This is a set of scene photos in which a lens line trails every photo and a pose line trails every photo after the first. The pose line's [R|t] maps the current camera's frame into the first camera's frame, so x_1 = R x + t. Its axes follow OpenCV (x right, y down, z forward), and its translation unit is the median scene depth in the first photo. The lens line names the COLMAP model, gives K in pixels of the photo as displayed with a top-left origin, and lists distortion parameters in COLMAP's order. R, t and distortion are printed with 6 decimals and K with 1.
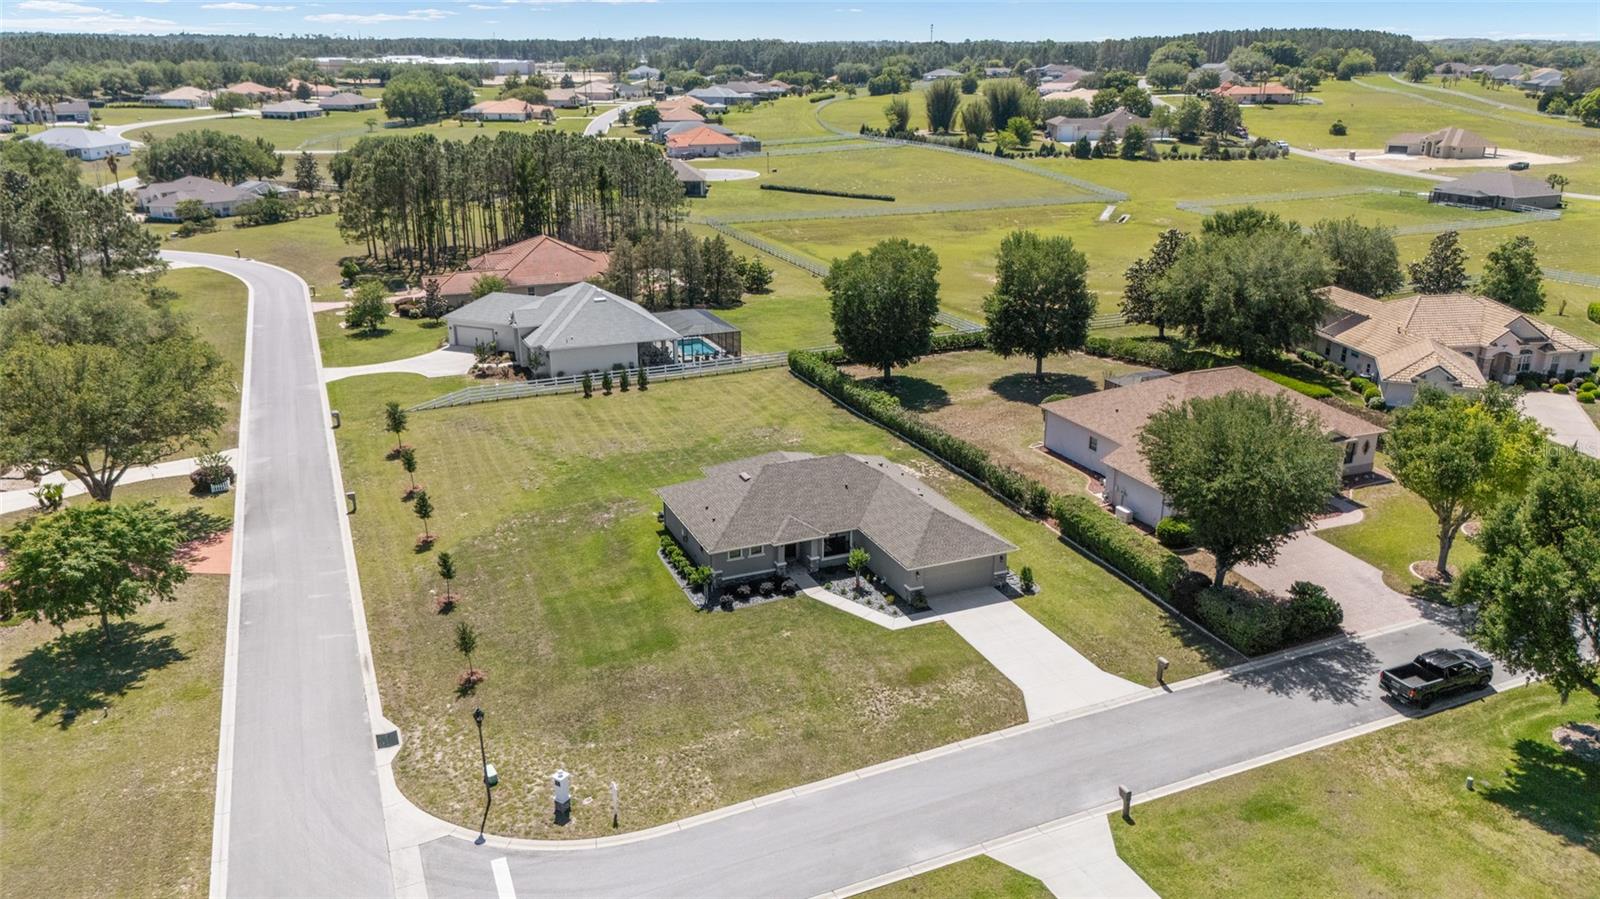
lens RADIAL K [[1173.1, 0, 800.0], [0, 1173.1, 449.5], [0, 0, 1]] dist [0.091158, -0.112993]
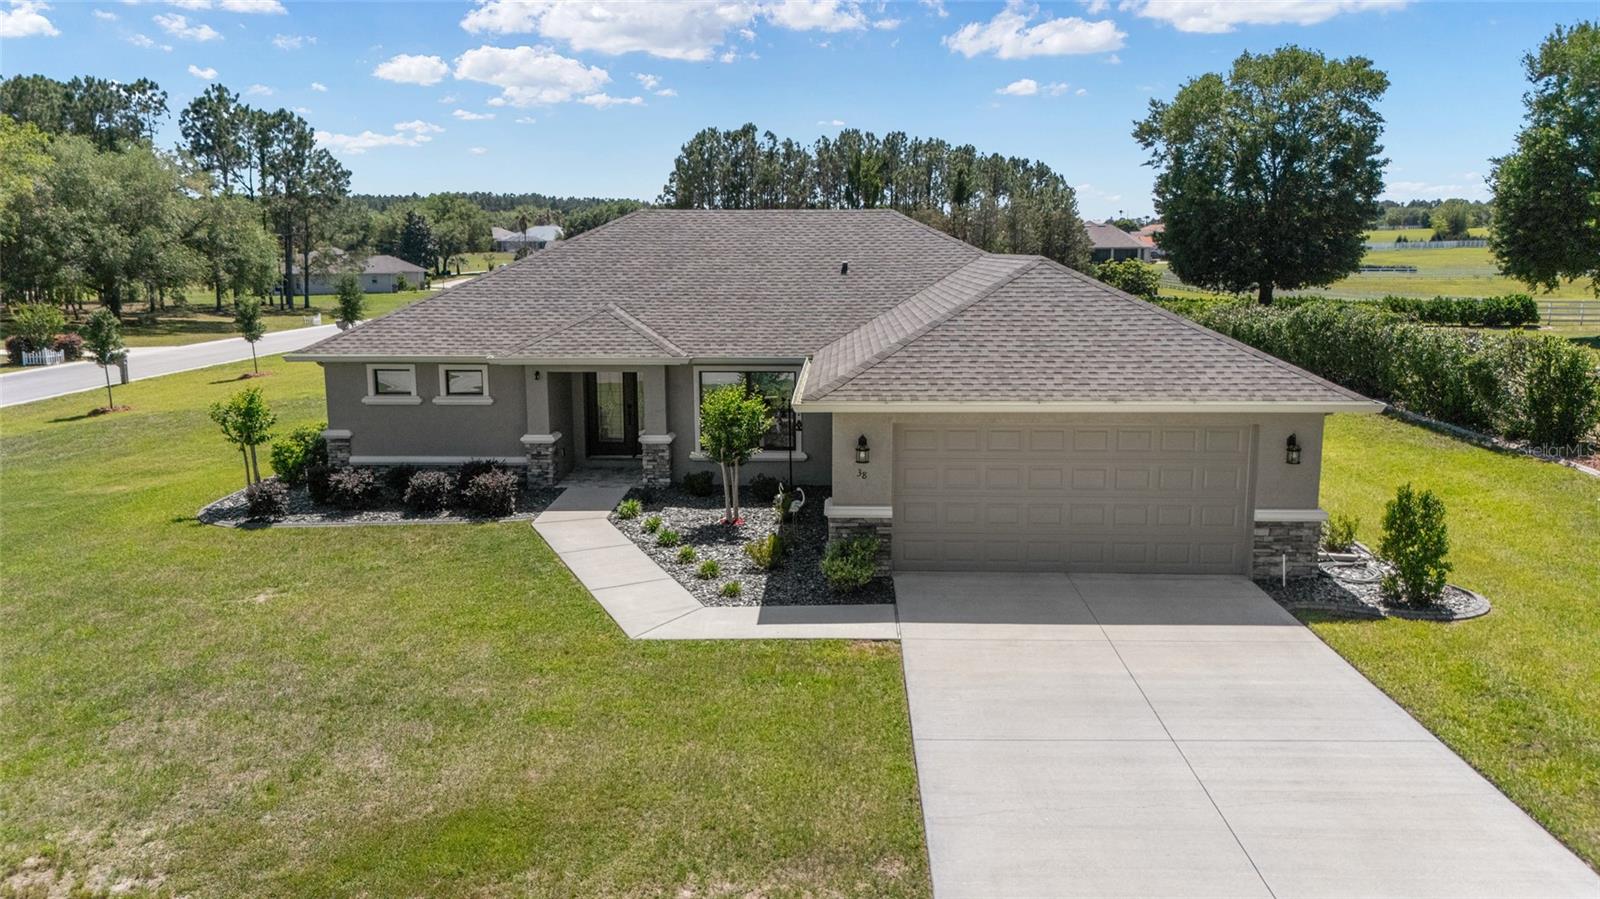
lens RADIAL K [[1174.1, 0, 804.2], [0, 1174.1, 453.0], [0, 0, 1]] dist [0.071404, -0.084582]
pose [[0.906067, 0.068651, -0.417528, 0.175113], [-0.134084, 0.982481, -0.129429, 0.130213], [0.401328, 0.173255, 0.899399, 0.738563]]
